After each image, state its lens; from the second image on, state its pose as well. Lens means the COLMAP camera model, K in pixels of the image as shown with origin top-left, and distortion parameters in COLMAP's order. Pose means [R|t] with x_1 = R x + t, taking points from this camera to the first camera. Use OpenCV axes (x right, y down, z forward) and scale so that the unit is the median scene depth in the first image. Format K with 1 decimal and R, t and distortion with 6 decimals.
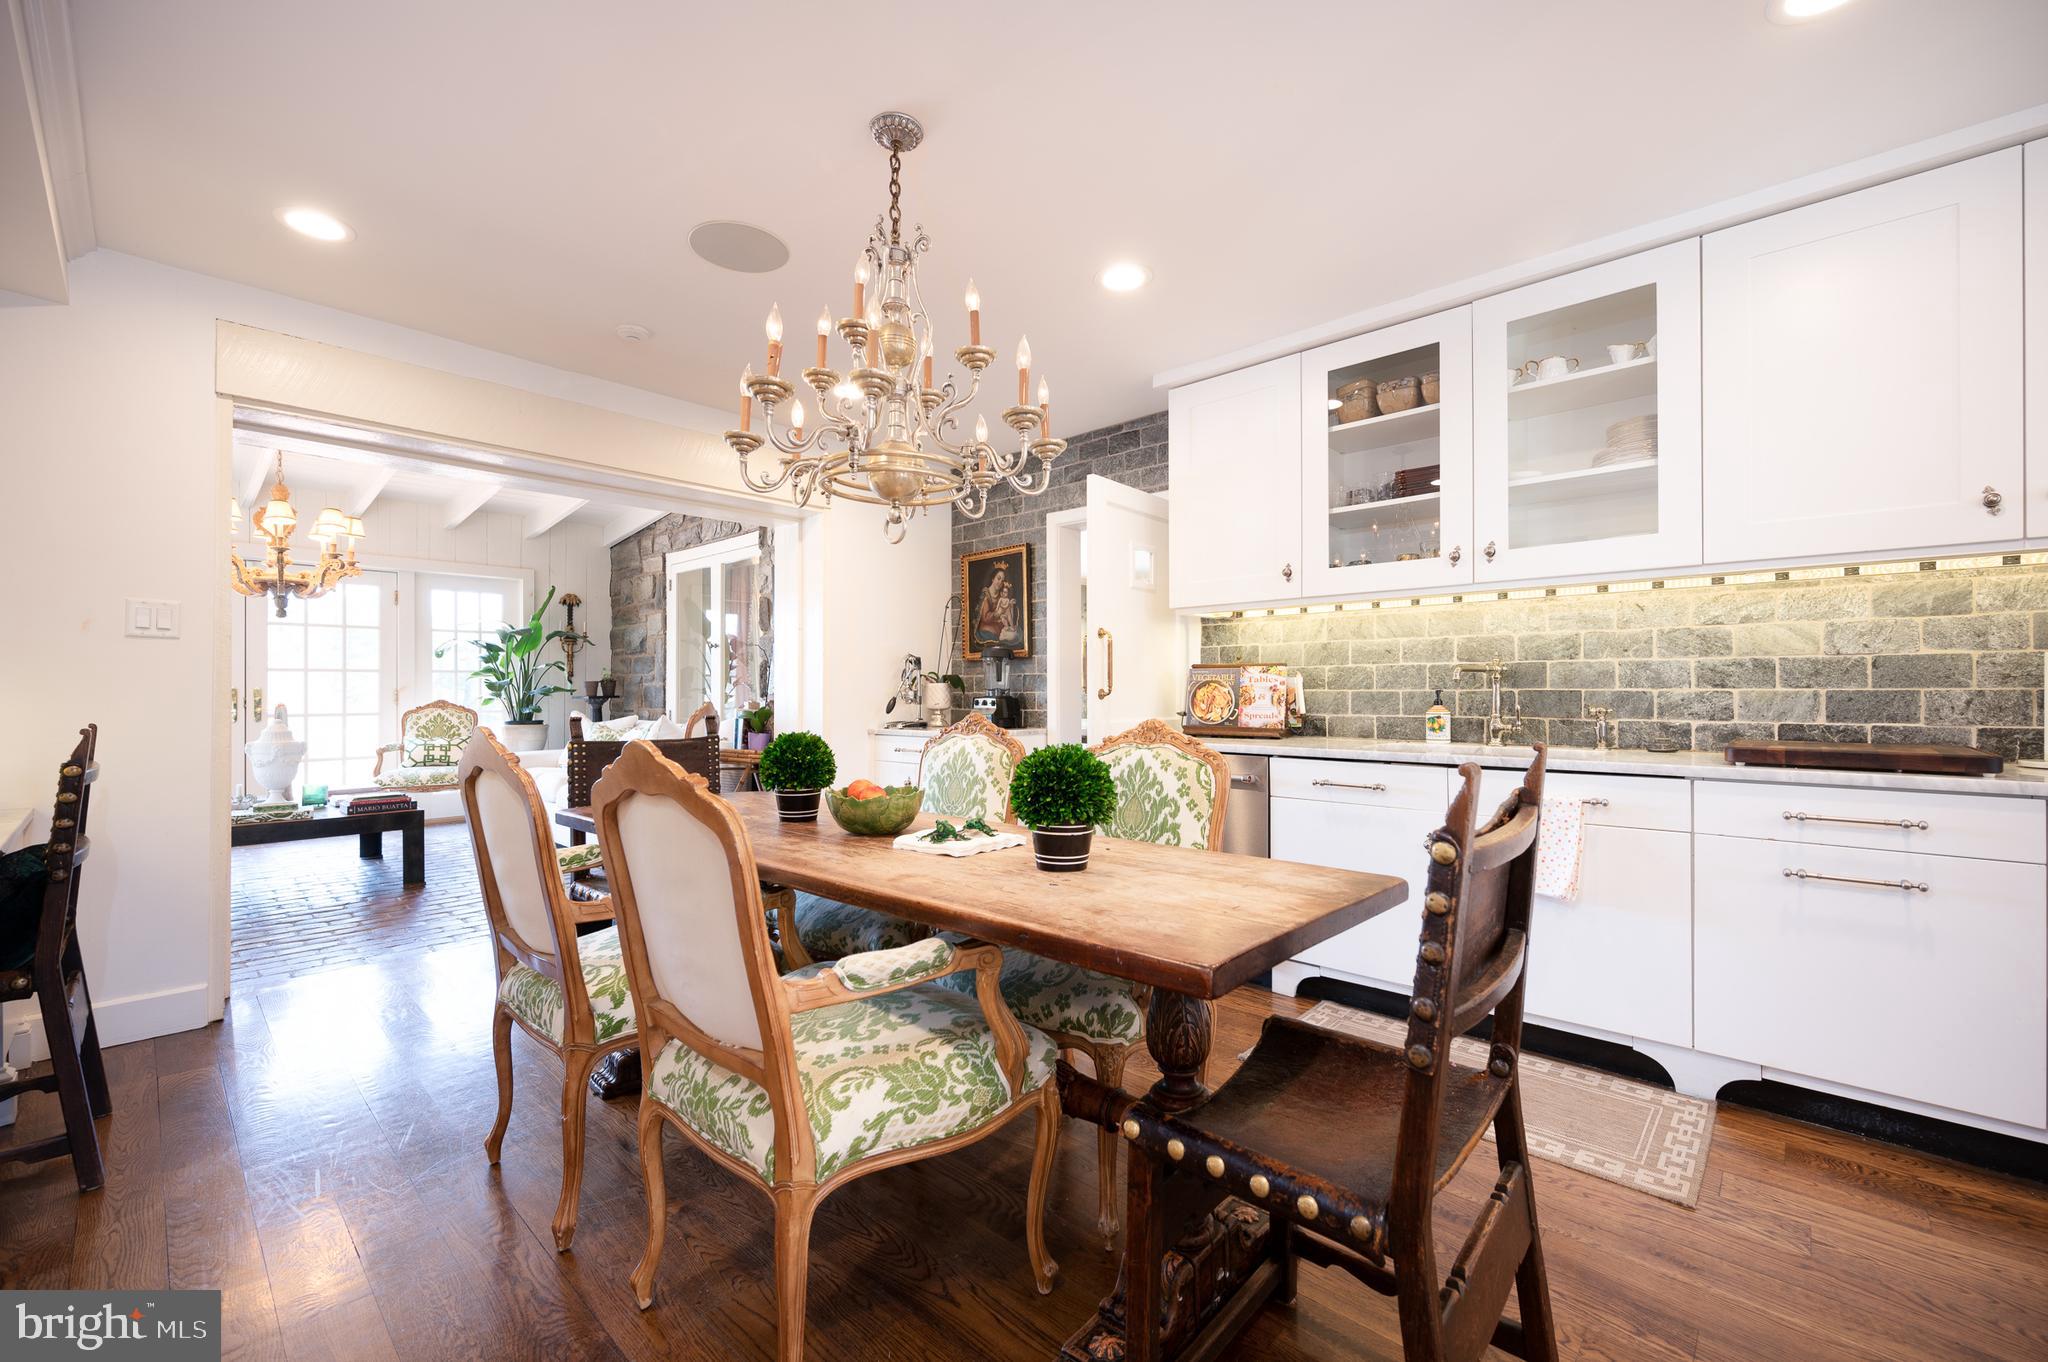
lens RADIAL K [[836.6, 0, 1031.9], [0, 836.6, 691.2], [0, 0, 1]] dist [-0.006581, 0.000203]
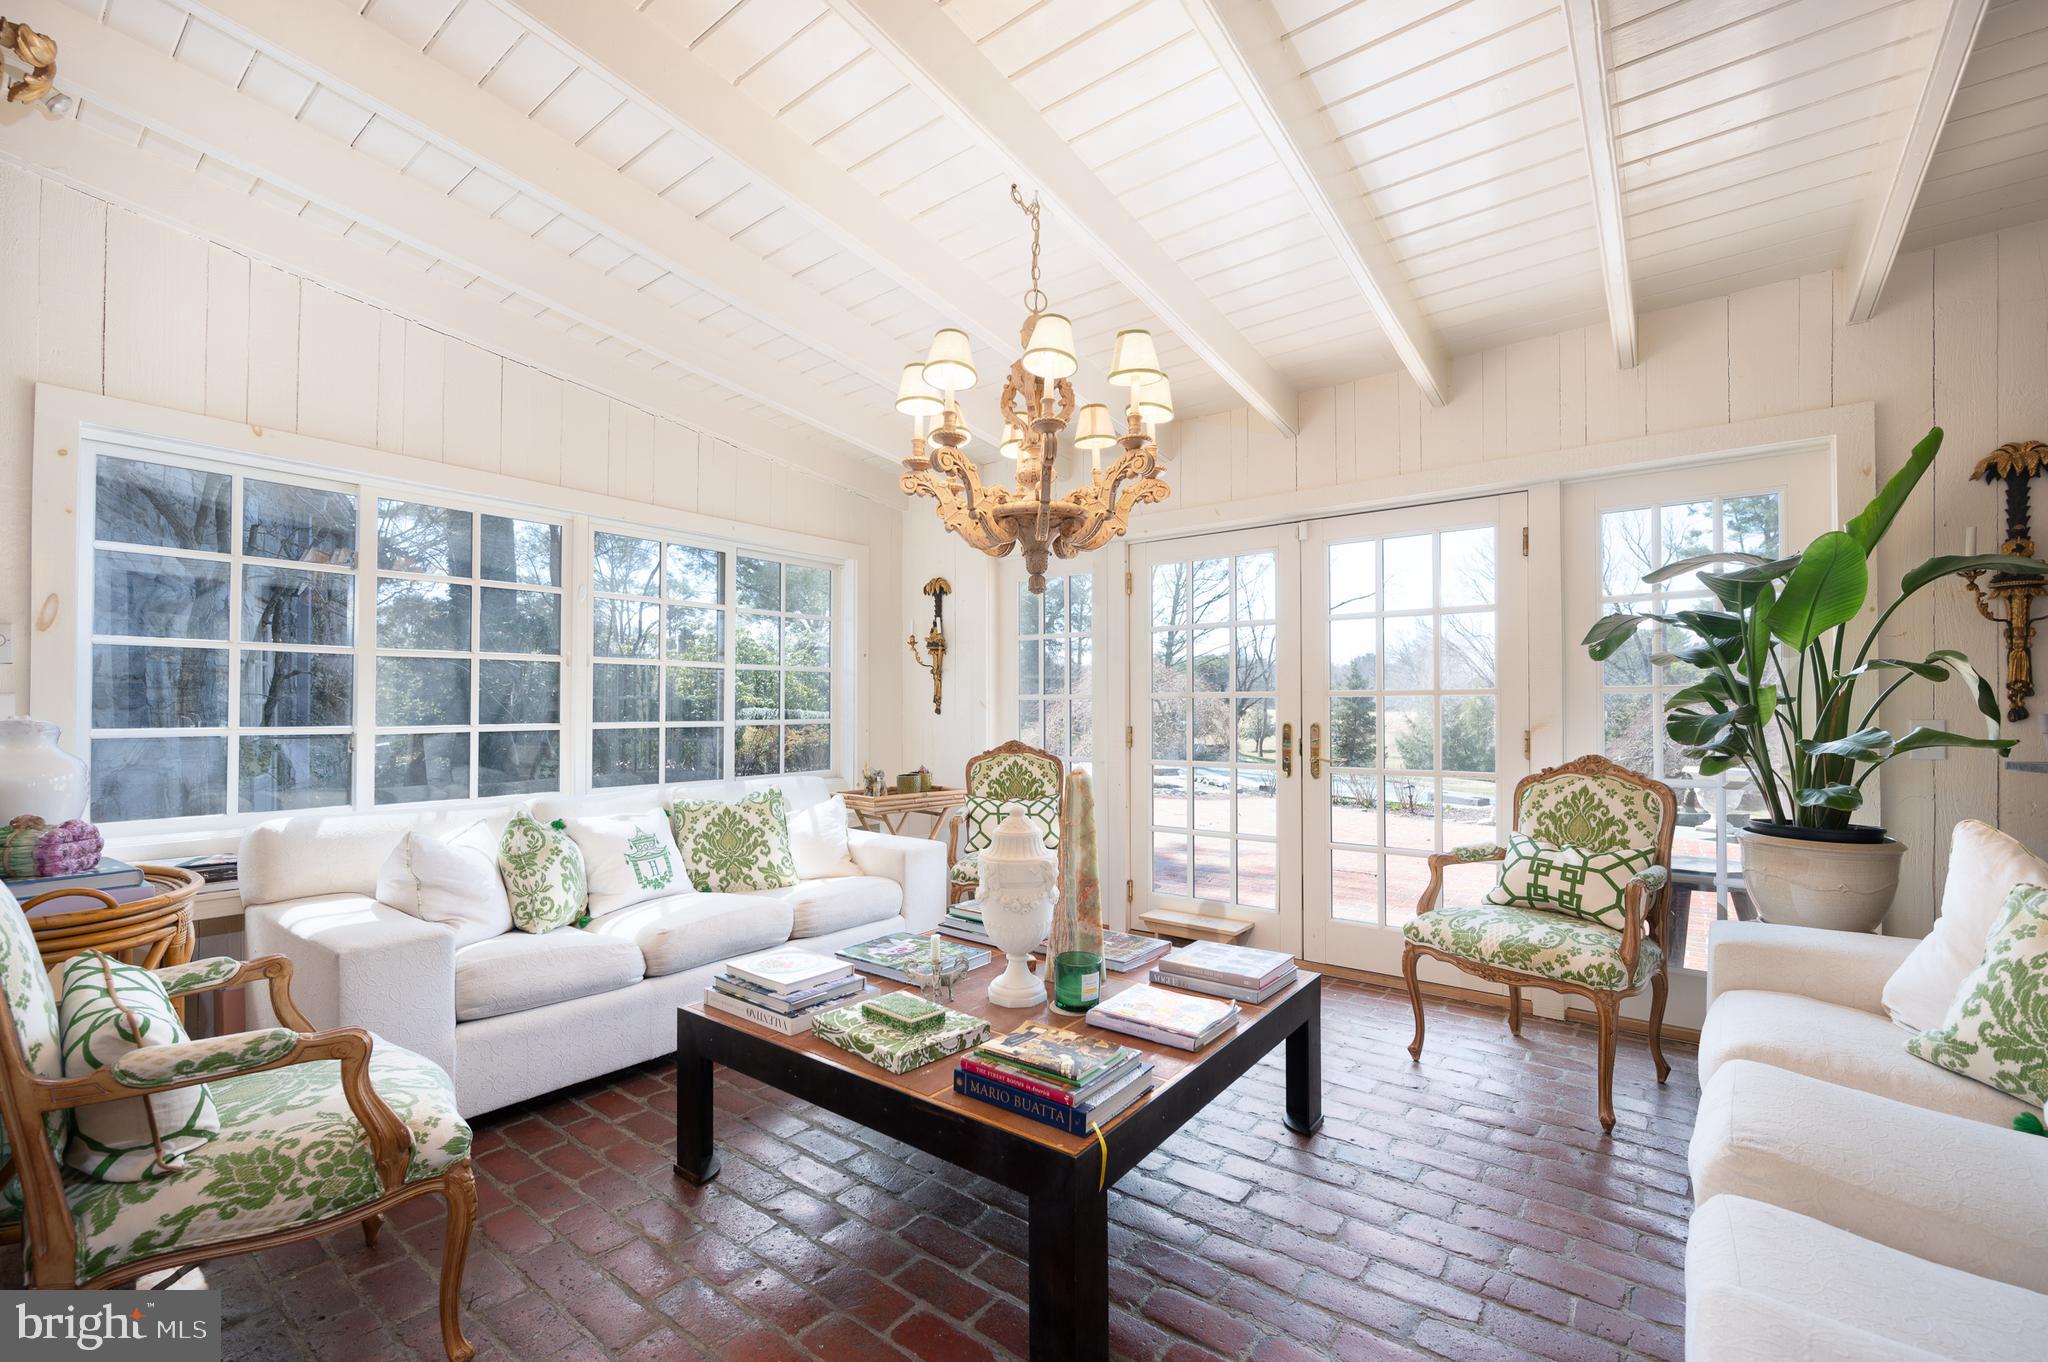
lens RADIAL K [[836.6, 0, 1031.9], [0, 836.6, 691.2], [0, 0, 1]] dist [-0.006581, 0.000203]
pose [[0.069299, -0.010959, -0.997536, -0.456891], [0.000614, 0.999940, -0.010942, -0.029403], [0.997596, 0.000146, 0.069301, 1.052724]]
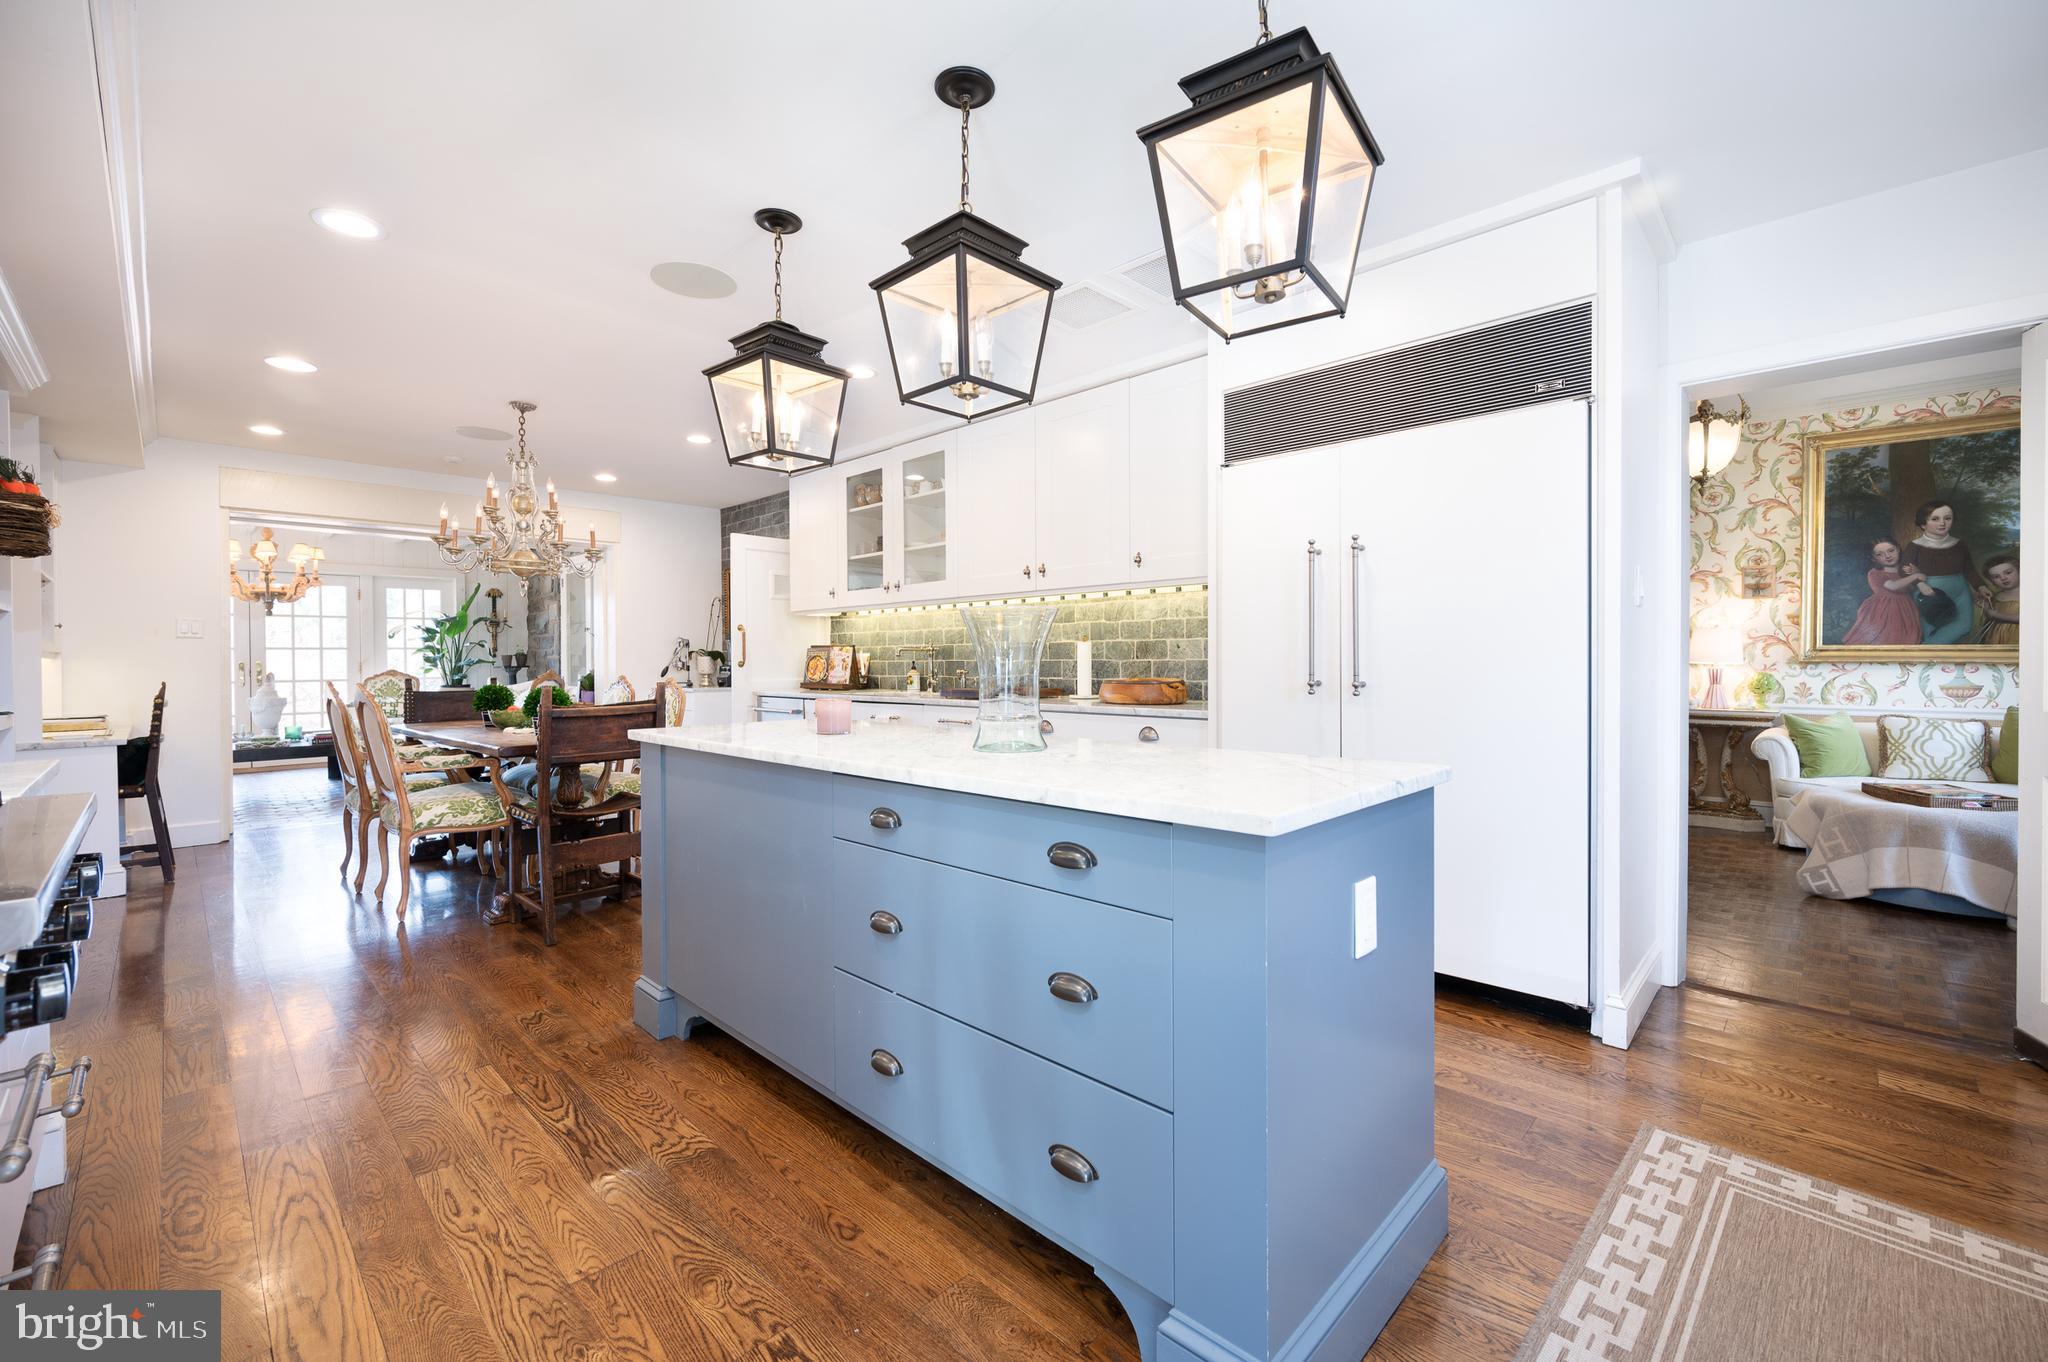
lens RADIAL K [[842.2, 0, 1023.5], [0, 842.2, 667.7], [0, 0, 1]] dist [-0.009183, -0.000013]
pose [[0.999768, -0.002198, -0.021431, 0.543303], [0.002346, 0.999974, 0.006849, 0.000774], [0.021415, -0.006897, 0.999747, -0.532471]]
